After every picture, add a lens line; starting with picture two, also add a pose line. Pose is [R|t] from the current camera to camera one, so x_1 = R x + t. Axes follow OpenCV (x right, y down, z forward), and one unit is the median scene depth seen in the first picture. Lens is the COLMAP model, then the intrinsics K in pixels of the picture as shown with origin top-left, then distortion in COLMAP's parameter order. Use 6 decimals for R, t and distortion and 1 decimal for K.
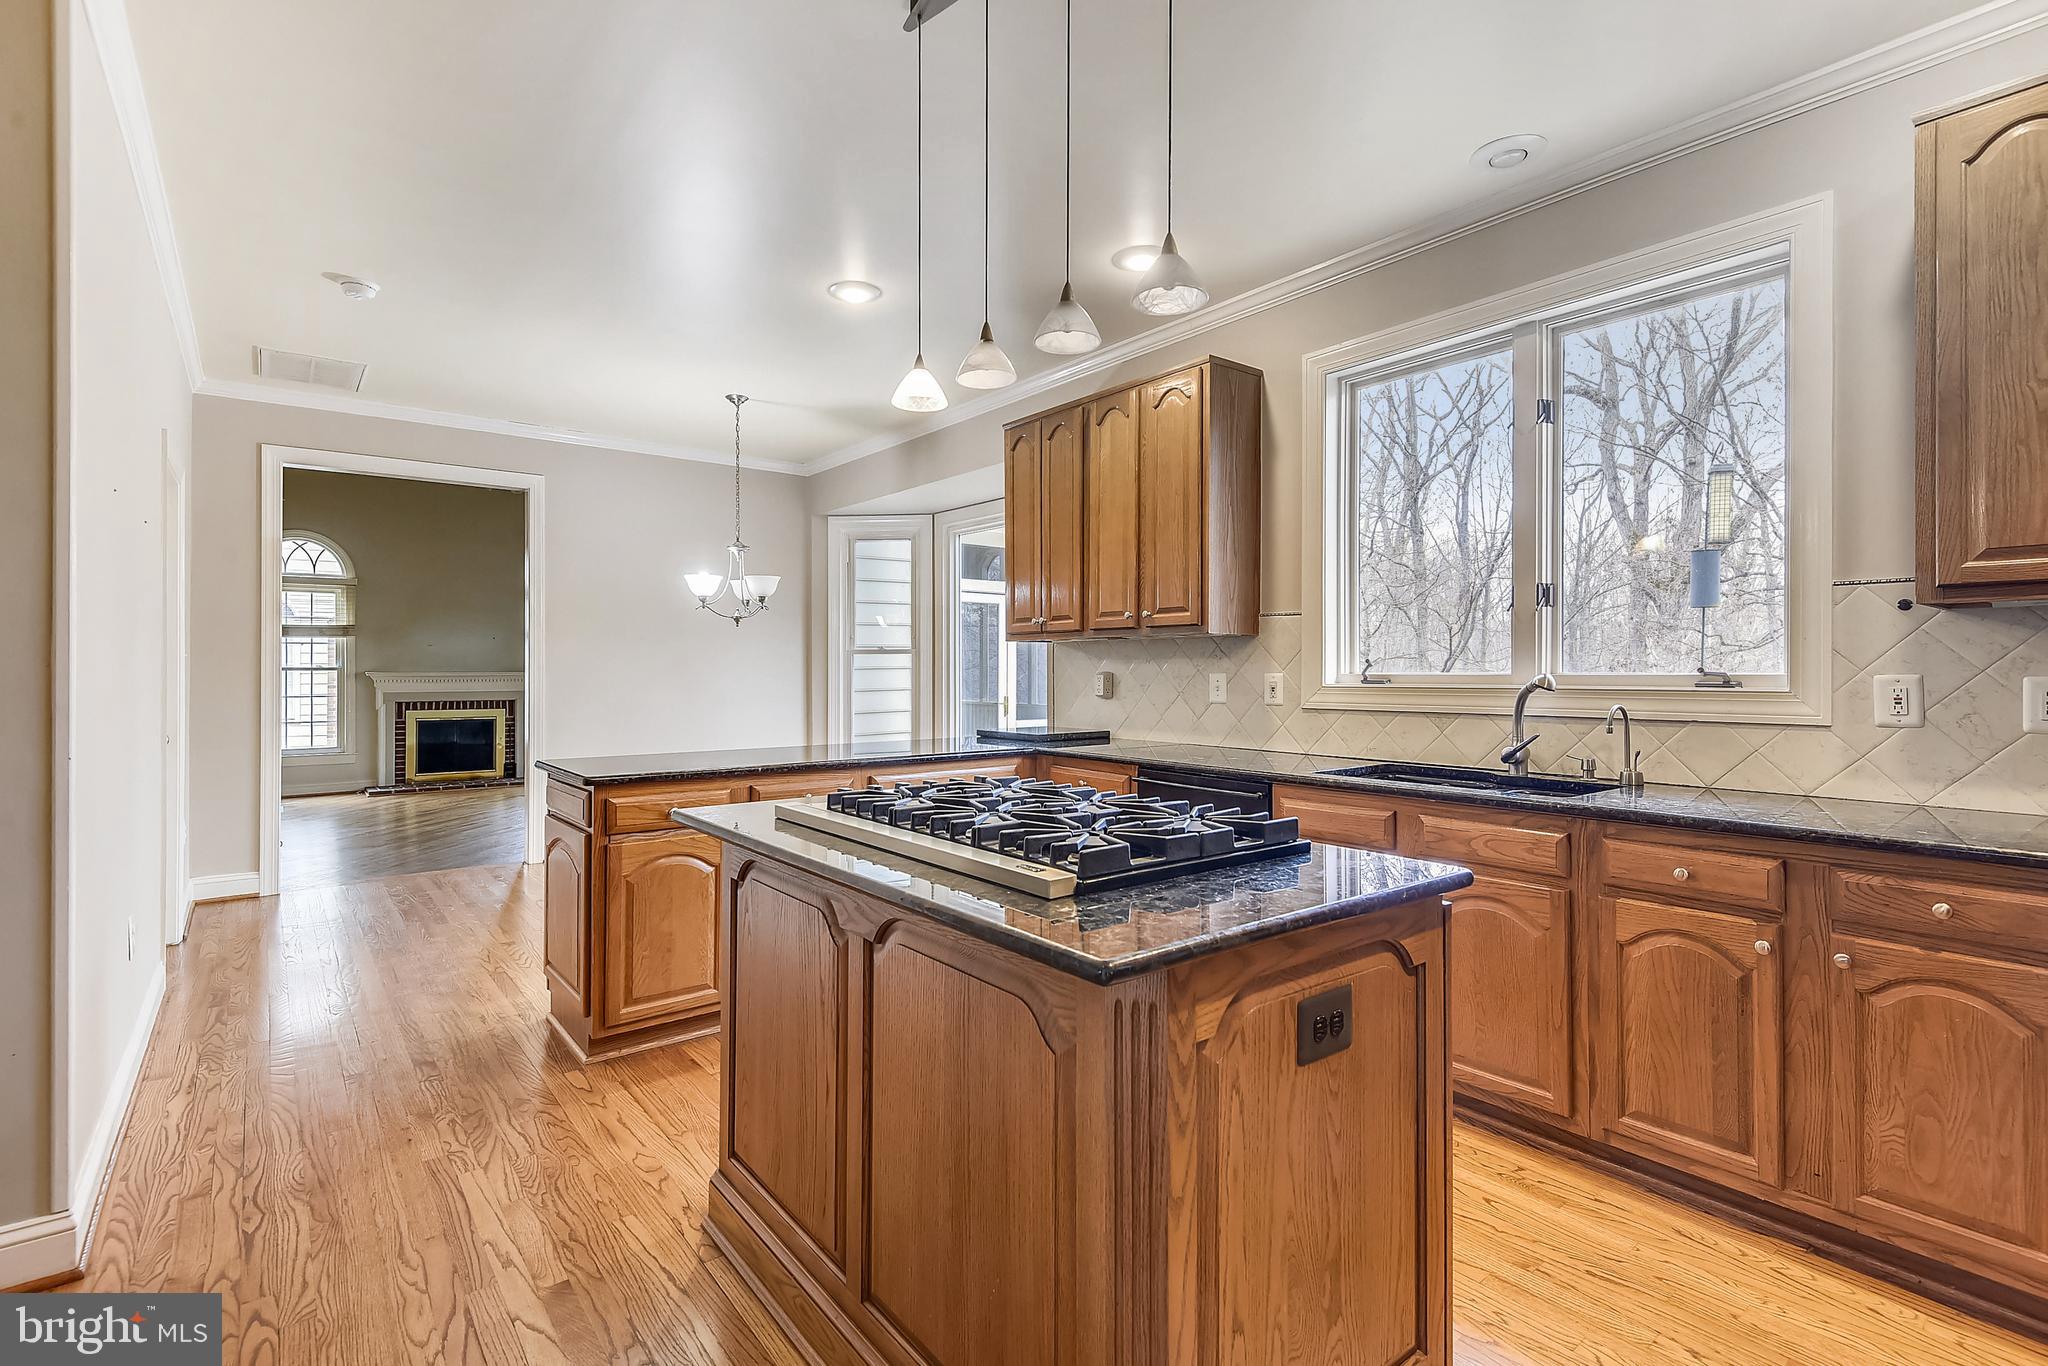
lens RADIAL K [[935.1, 0, 1026.0], [0, 935.1, 668.4], [0, 0, 1]] dist [-0.000408, -0.000320]
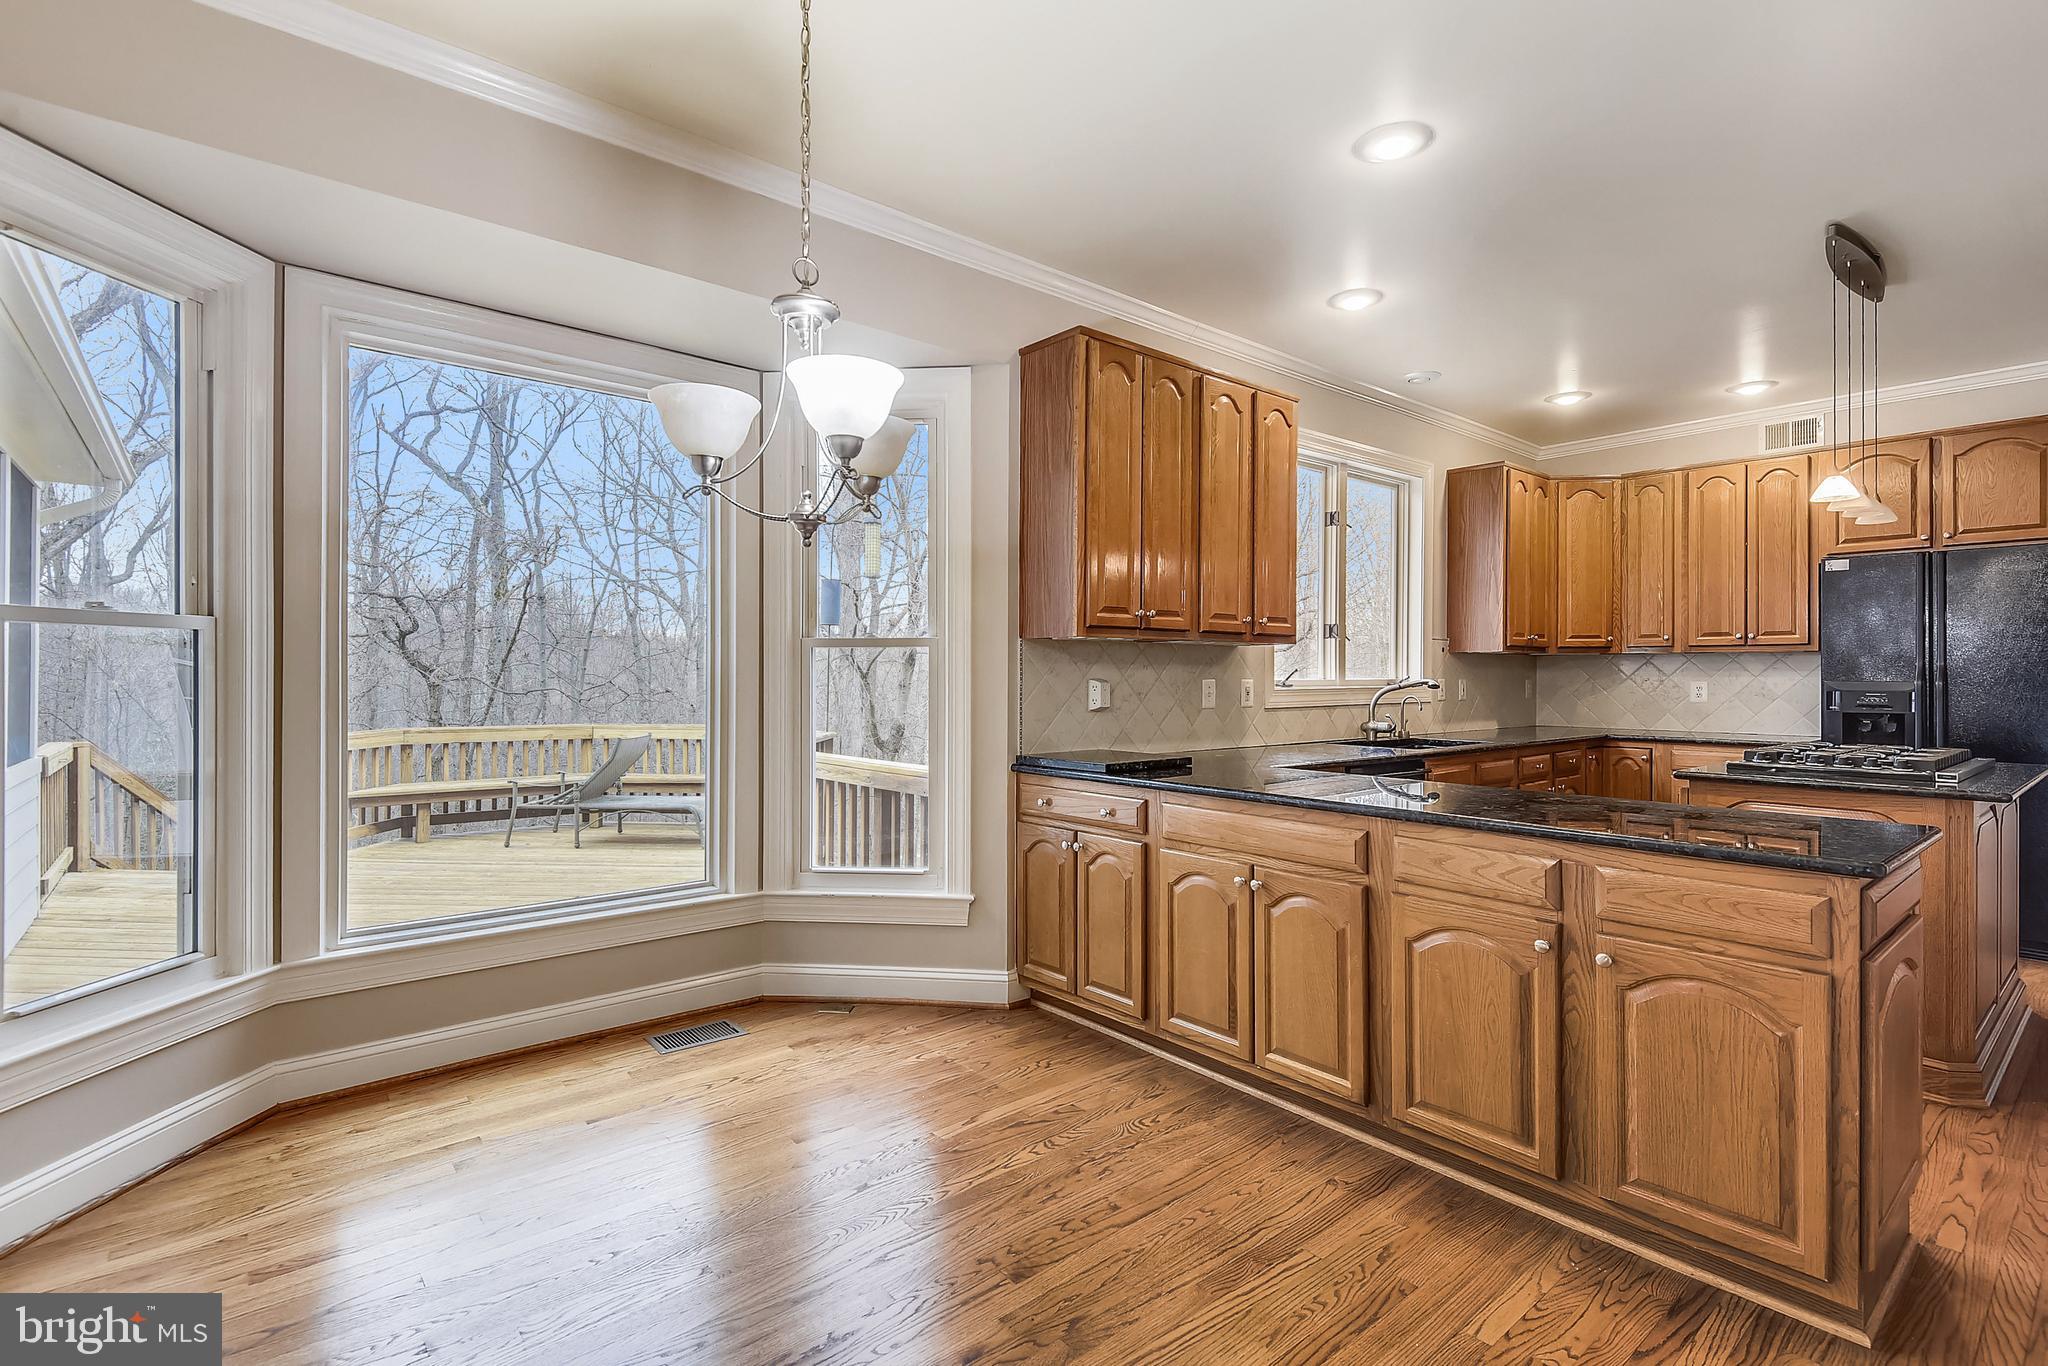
lens RADIAL K [[961.3, 0, 1011.7], [0, 961.3, 671.3], [0, 0, 1]] dist [0.005695, -0.000214]
pose [[-0.029138, 0.000750, 0.999575, -0.751101], [-0.004538, 0.999989, -0.000882, -0.002357], [-0.999565, -0.004562, -0.029134, 1.094881]]
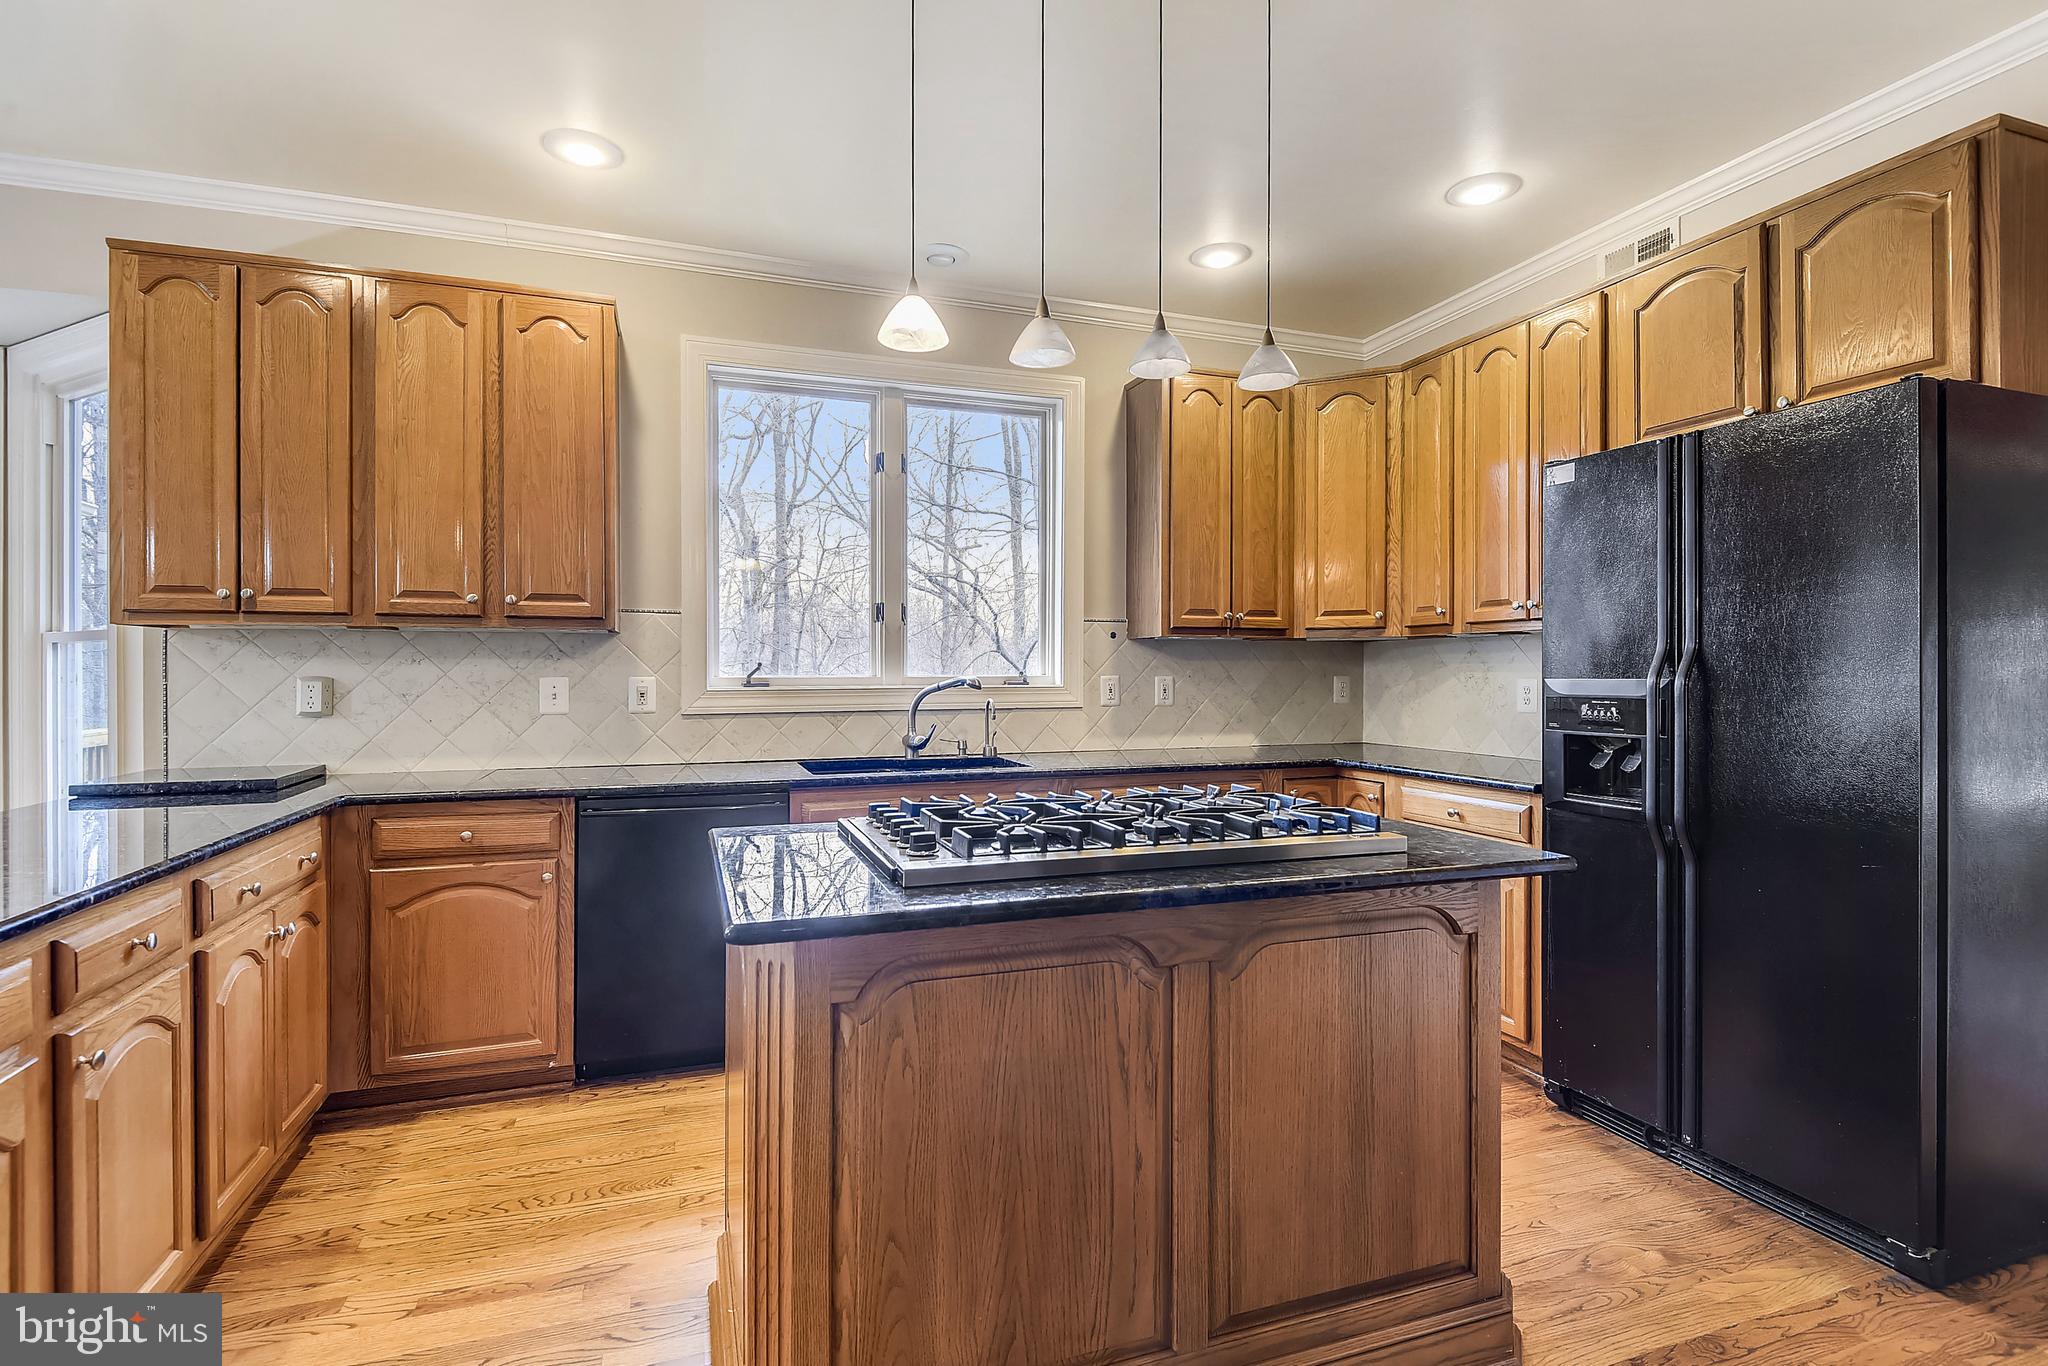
lens RADIAL K [[961.3, 0, 1011.7], [0, 961.3, 671.3], [0, 0, 1]] dist [0.005695, -0.000214]
pose [[0.319889, -0.001343, 0.947454, -0.405112], [-0.001015, 0.999998, 0.001760, -0.001943], [-0.947454, -0.001525, 0.319887, 0.309220]]
